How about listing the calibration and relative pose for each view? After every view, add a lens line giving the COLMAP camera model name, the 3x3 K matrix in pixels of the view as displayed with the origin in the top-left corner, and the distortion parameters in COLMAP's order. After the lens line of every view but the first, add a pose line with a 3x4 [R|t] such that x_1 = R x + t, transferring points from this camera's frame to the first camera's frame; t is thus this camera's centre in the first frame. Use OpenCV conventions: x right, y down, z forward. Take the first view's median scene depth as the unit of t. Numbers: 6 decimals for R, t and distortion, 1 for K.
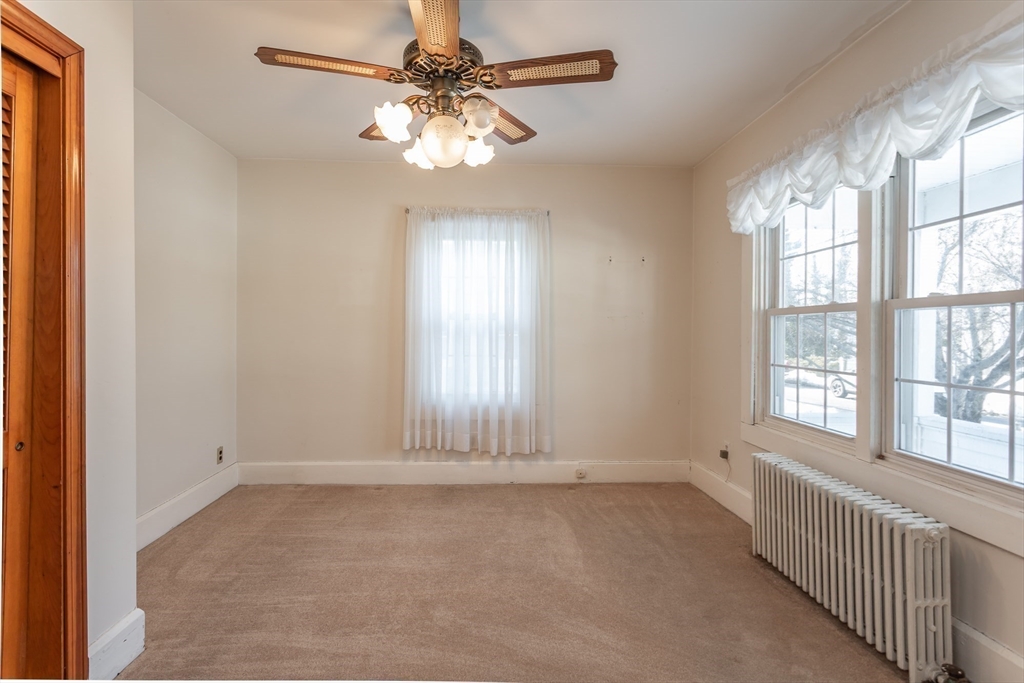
lens RADIAL K [[490.0, 0, 512.7], [0, 490.0, 342.9], [0, 0, 1]] dist [-0.000493, 0.002109]
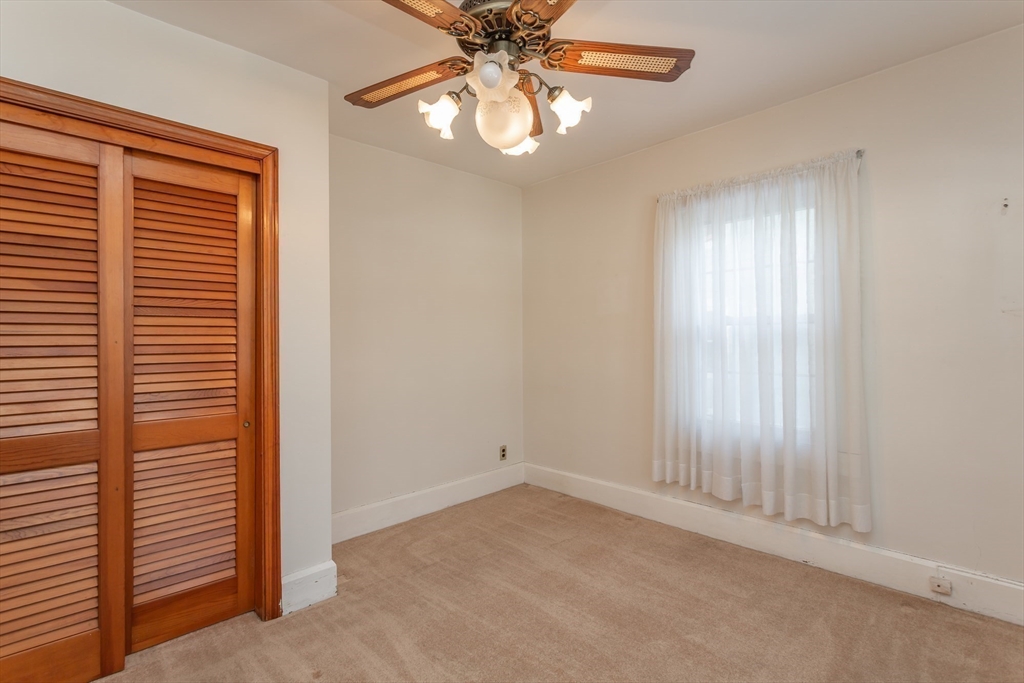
lens RADIAL K [[490.0, 0, 509.3], [0, 490.0, 338.2], [0, 0, 1]] dist [-0.000493, 0.002109]
pose [[0.652188, -0.017954, -0.757844, 0.276345], [-0.003957, 0.999625, -0.027087, -0.005920], [0.758047, 0.020665, 0.651873, 0.260838]]
